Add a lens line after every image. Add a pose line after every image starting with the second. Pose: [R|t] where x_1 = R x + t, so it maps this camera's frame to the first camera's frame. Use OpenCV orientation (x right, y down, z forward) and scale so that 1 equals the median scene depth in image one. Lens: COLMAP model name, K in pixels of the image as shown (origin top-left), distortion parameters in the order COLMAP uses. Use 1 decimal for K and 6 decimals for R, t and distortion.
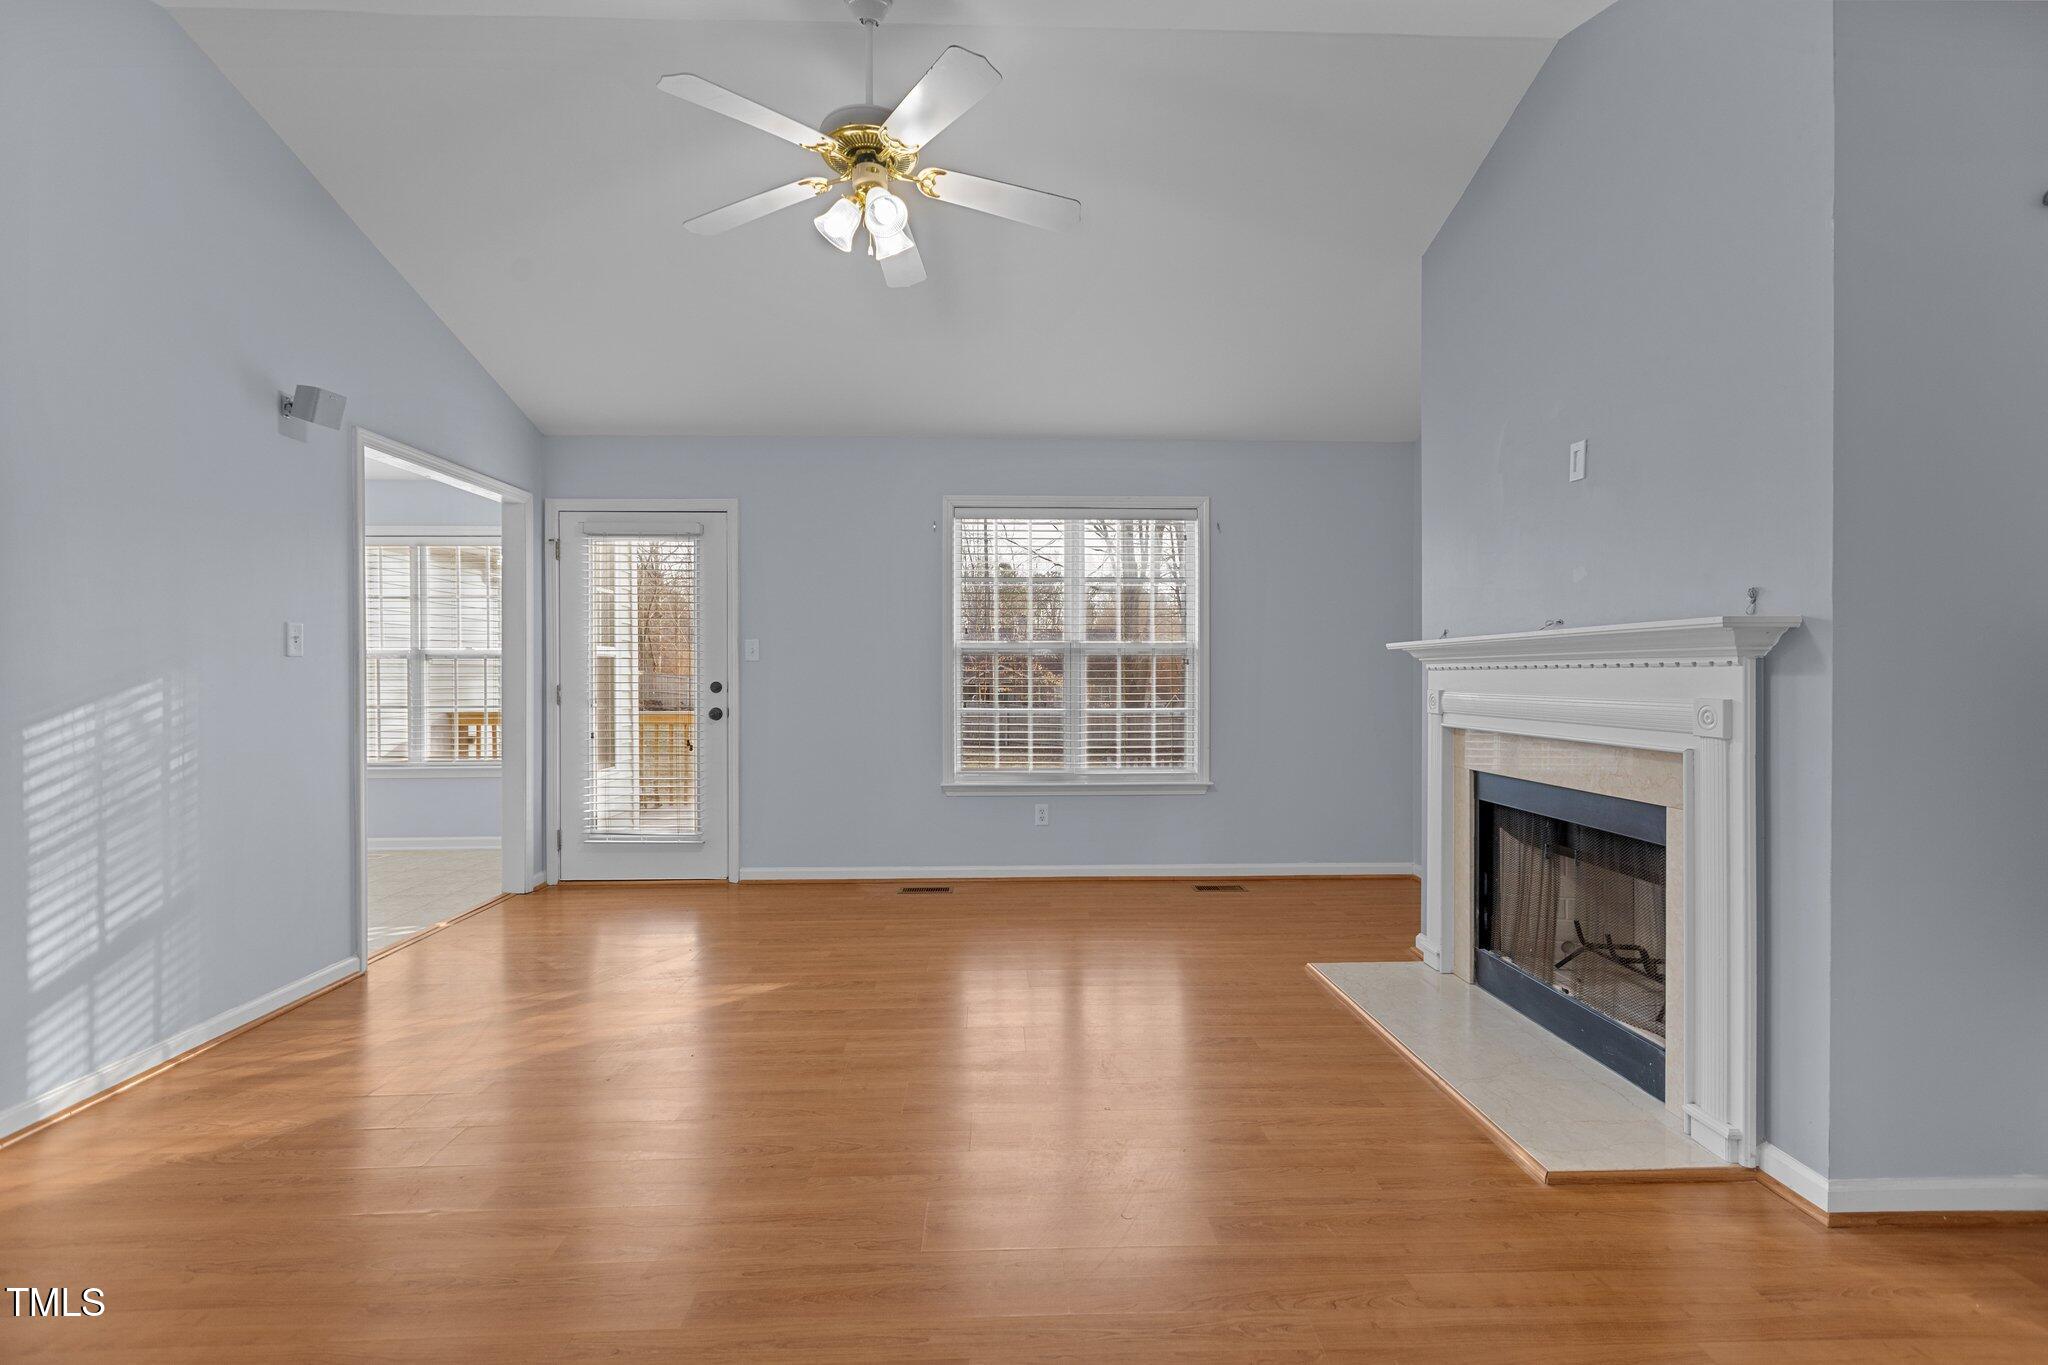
lens RADIAL K [[914.8, 0, 1031.4], [0, 914.8, 686.6], [0, 0, 1]] dist [0.000430, -0.000548]
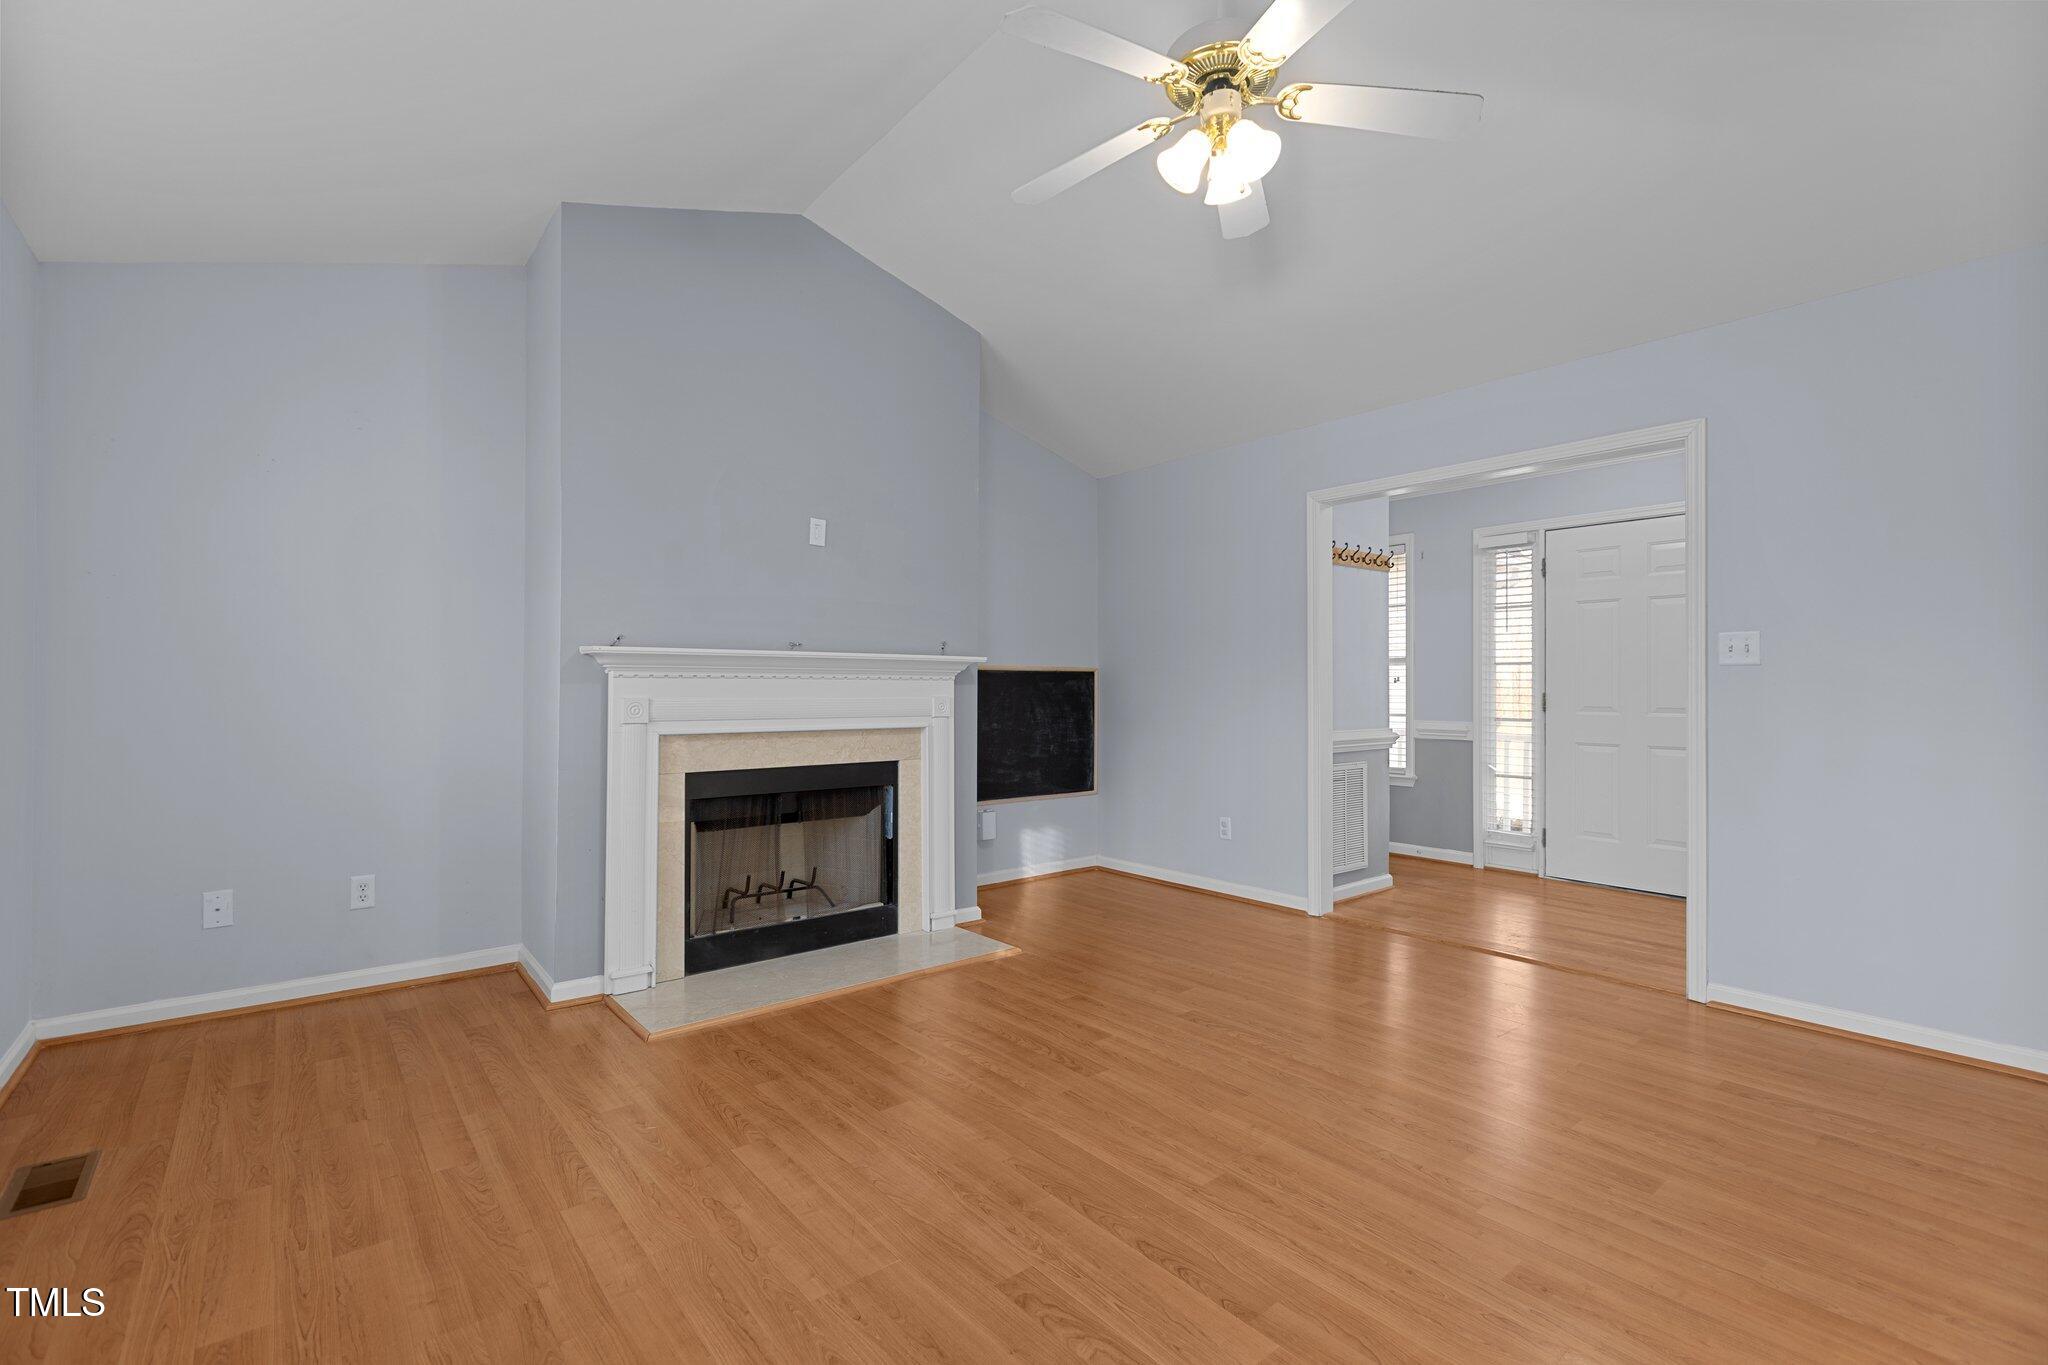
lens RADIAL K [[914.8, 0, 1027.7], [0, 914.8, 681.8], [0, 0, 1]] dist [0.000430, -0.000548]
pose [[-0.602320, 0.006582, 0.798228, -0.605269], [0.009383, 0.999955, -0.001165, -0.009378], [-0.798200, 0.006788, -0.602355, 1.335913]]
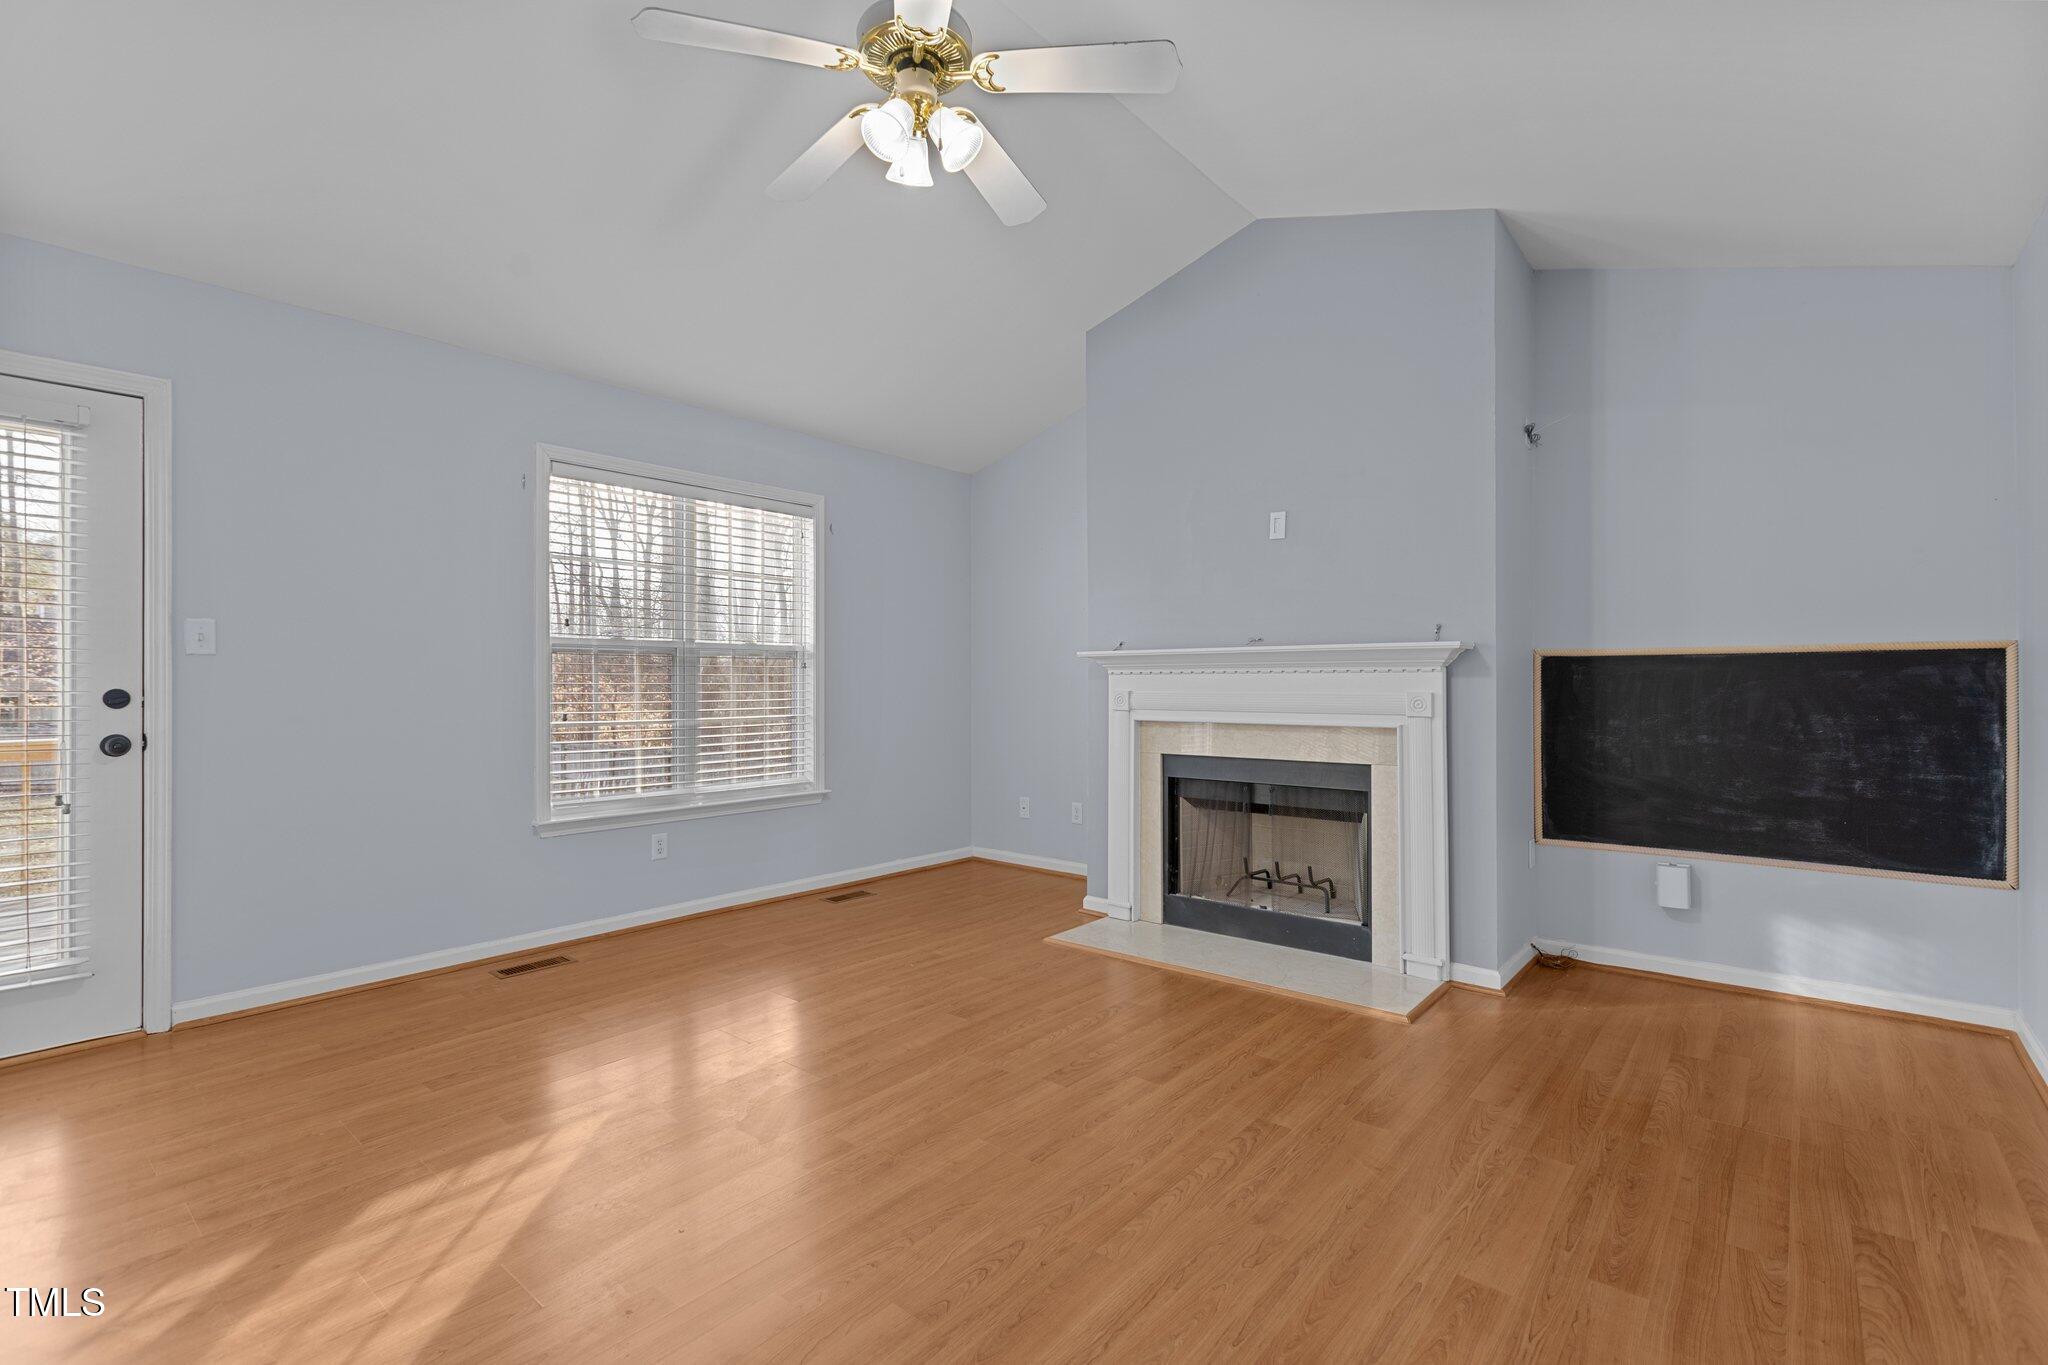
lens RADIAL K [[914.8, 0, 1026.0], [0, 914.8, 688.2], [0, 0, 1]] dist [0.000430, -0.000548]
pose [[0.671938, -0.004566, 0.740593, -0.586642], [0.010205, 0.999943, -0.003094, 0.002423], [-0.740537, 0.009636, 0.671946, 0.291428]]
